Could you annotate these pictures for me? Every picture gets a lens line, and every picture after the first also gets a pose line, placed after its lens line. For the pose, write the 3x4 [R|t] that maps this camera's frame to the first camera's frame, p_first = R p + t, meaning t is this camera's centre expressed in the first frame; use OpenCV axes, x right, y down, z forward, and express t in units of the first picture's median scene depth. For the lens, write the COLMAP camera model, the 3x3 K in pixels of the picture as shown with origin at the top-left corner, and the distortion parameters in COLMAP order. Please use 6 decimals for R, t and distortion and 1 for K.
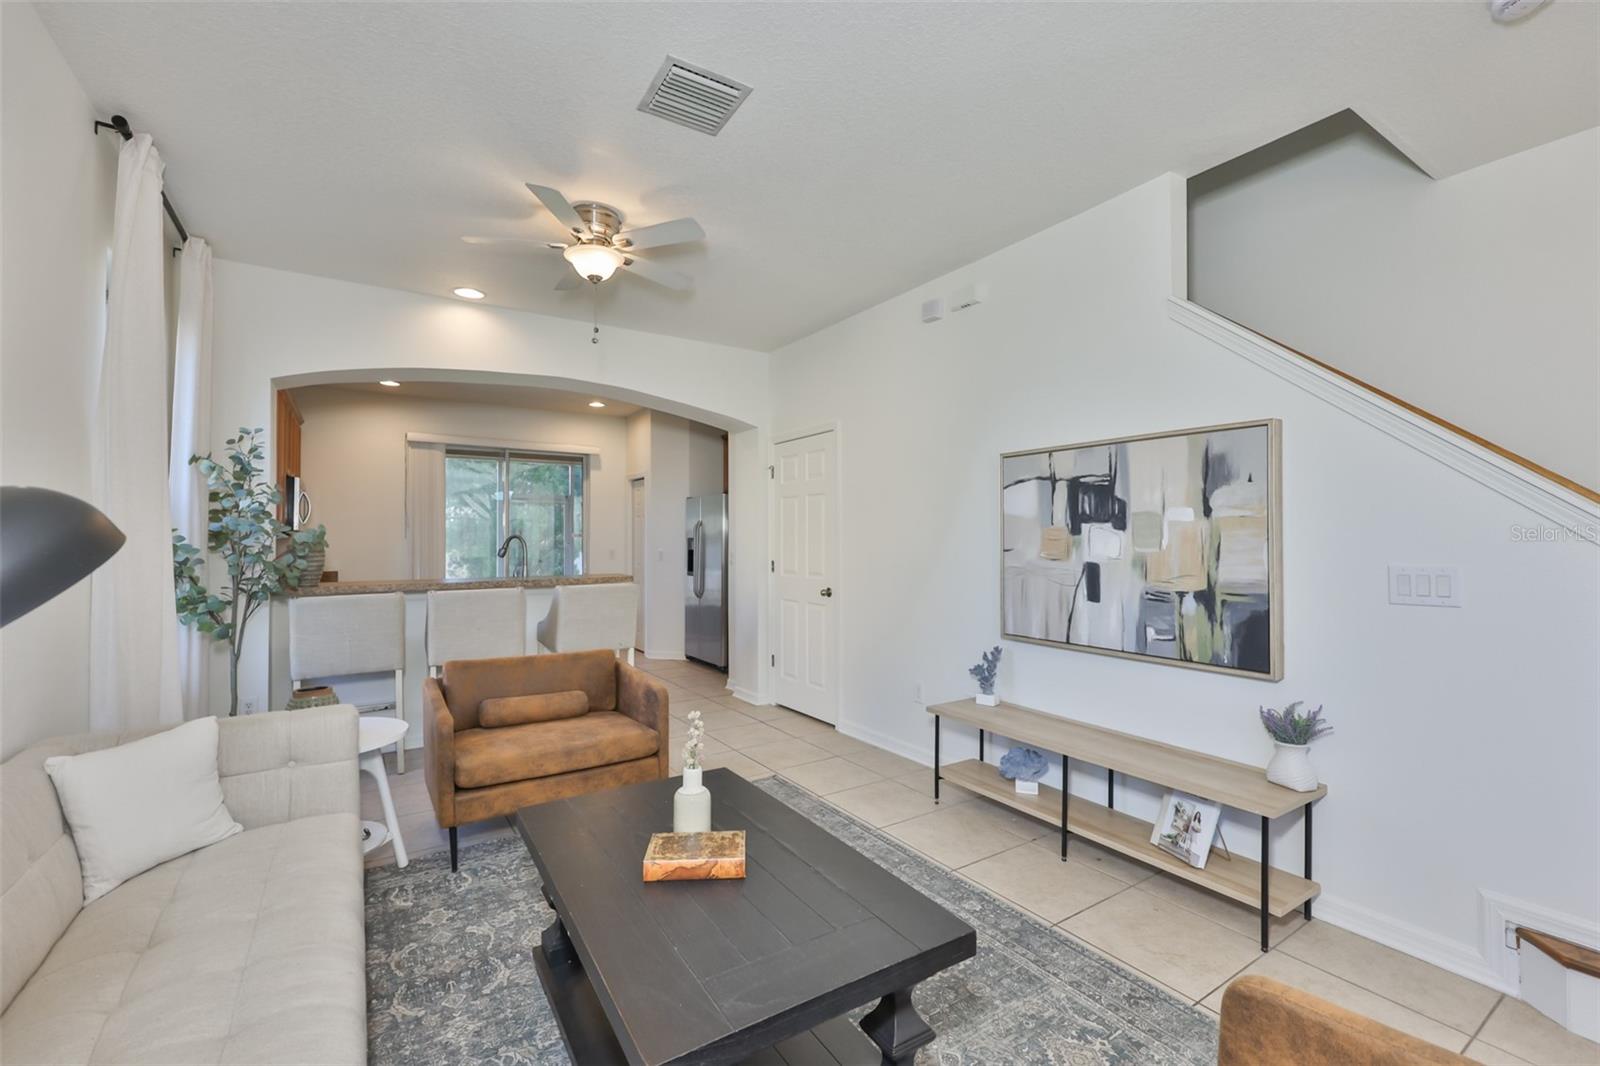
lens RADIAL K [[676.6, 0, 795.4], [0, 676.6, 529.6], [0, 0, 1]] dist [-0.001020, -0.000127]
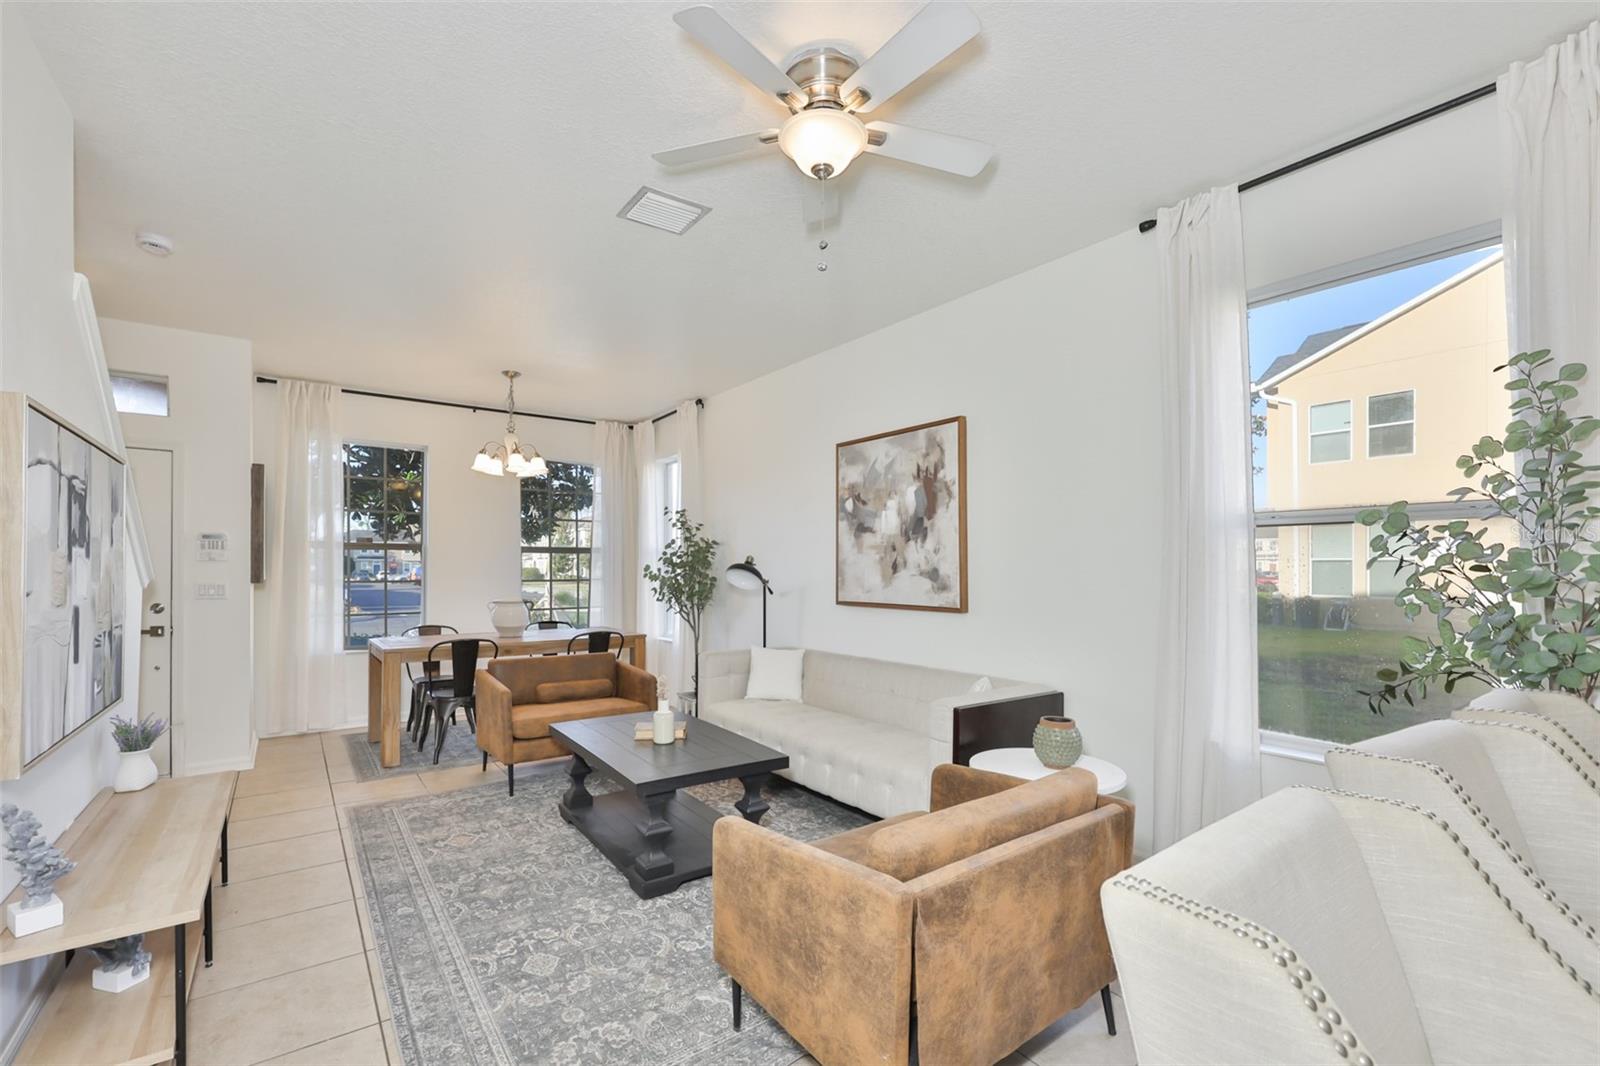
lens RADIAL K [[708.0, 0, 801.6], [0, 708.0, 563.3], [0, 0, 1]] dist [-0.001568, -0.000188]
pose [[-0.998079, 0.000833, -0.061941, -0.220593], [0.002398, 0.999680, -0.025196, 0.024406], [0.061901, -0.025296, -0.997762, 1.603187]]
